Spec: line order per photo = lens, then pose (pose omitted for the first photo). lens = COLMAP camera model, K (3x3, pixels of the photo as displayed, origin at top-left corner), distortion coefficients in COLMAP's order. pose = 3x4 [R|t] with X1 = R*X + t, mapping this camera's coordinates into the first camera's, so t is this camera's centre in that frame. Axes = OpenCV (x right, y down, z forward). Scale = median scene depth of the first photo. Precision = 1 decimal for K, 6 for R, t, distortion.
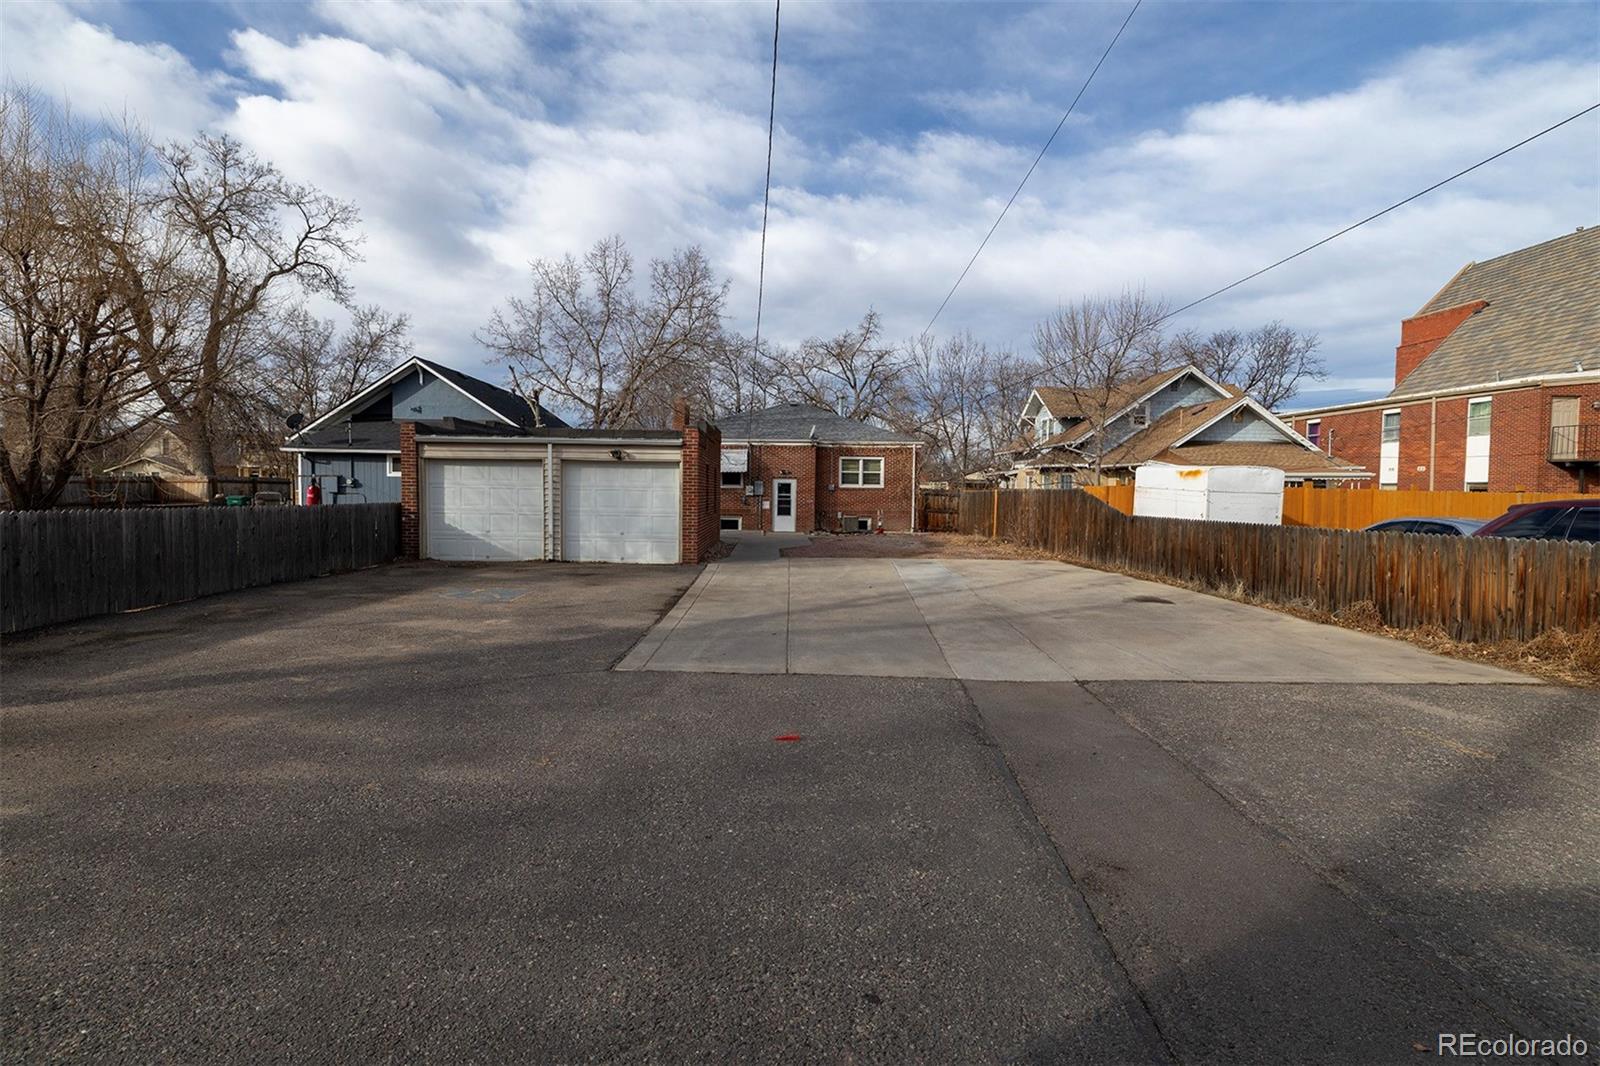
lens RADIAL K [[738.3, 0, 800.0], [0, 738.3, 533.0], [0, 0, 1]] dist [0.002386, 0.000136]
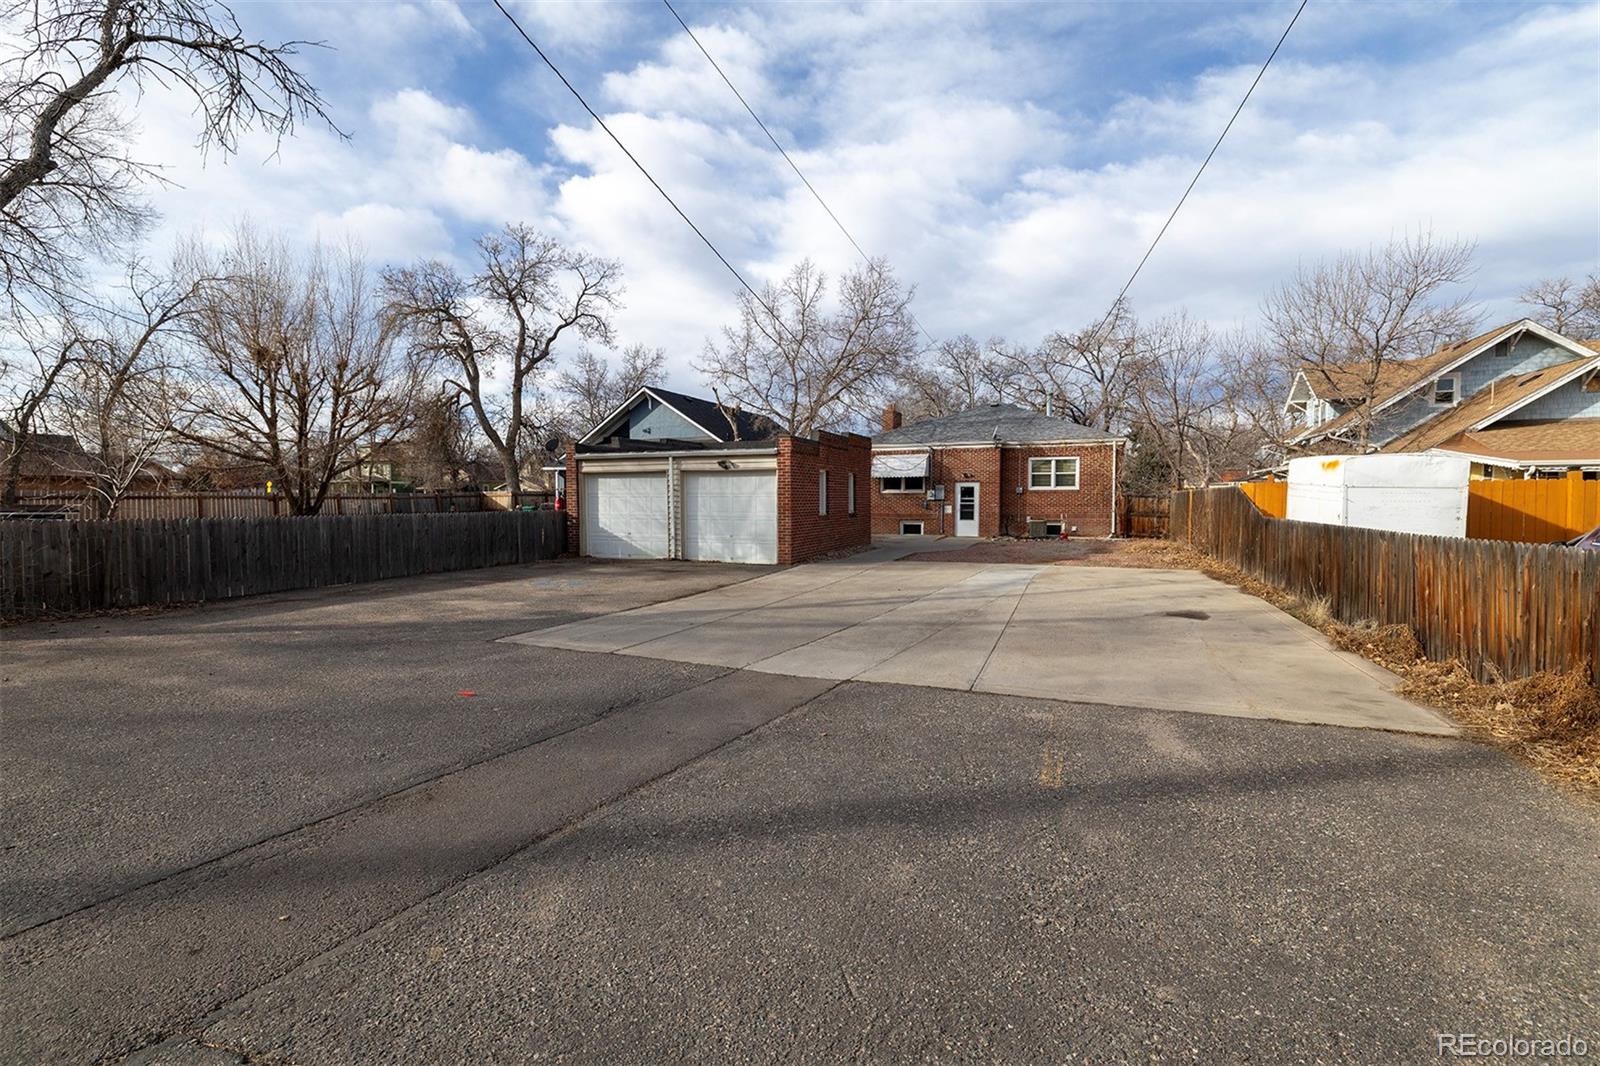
lens RADIAL K [[723.3, 0, 800.7], [0, 723.3, 591.0], [0, 0, 1]] dist [-0.013151, 0.000309]
pose [[0.918316, 0.034340, -0.394356, 0.156111], [-0.005926, 0.997311, 0.073045, 0.001851], [0.395804, -0.064741, 0.916050, 0.019219]]
